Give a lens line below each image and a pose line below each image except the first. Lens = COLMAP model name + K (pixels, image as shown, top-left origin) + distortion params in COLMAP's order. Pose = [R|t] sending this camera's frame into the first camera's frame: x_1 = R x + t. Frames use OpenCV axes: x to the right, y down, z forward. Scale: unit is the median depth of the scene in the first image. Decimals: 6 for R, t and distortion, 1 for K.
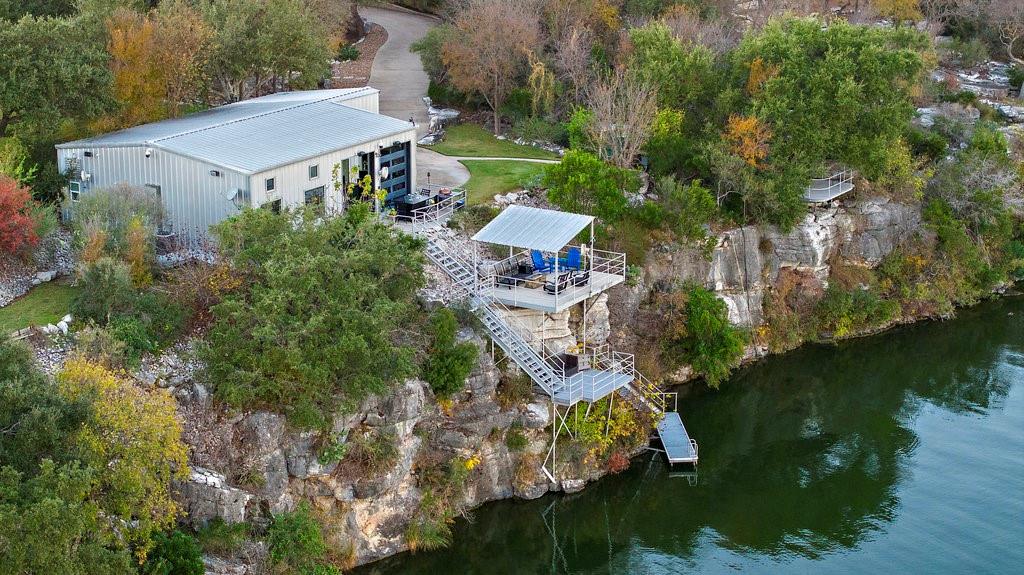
lens RADIAL K [[2131.3, 0, 512.0], [0, 2131.3, 287.5], [0, 0, 1]] dist [-0.027828, -0.284819]
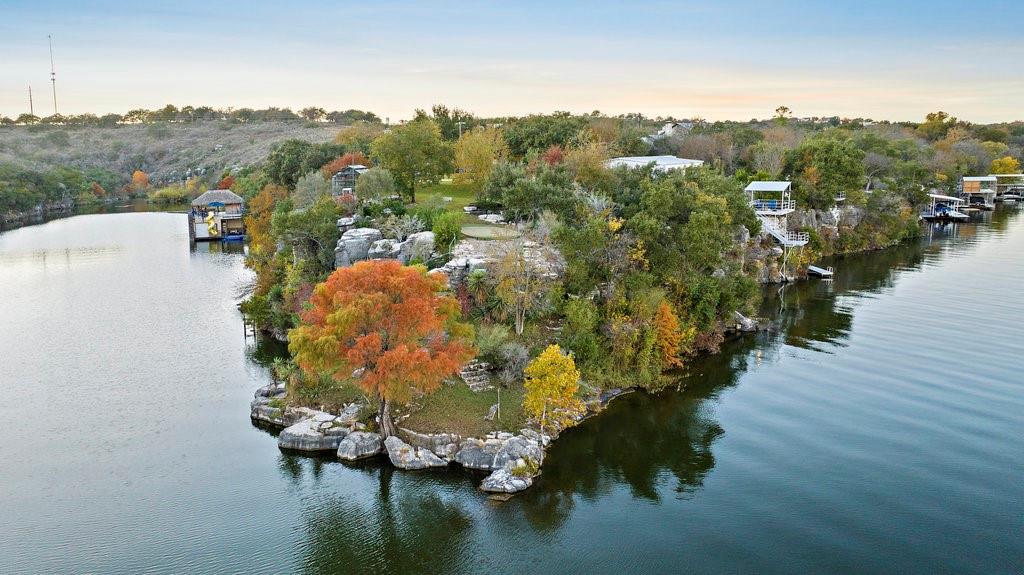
lens RADIAL K [[782.3, 0, 423.0], [0, 782.3, 287.0], [0, 0, 1]] dist [-0.008187, -0.002891]
pose [[0.993960, 0.005961, -0.109579, -0.261821], [-0.015848, 0.995853, -0.089581, 0.162118], [0.108590, 0.090776, 0.989933, -0.002477]]
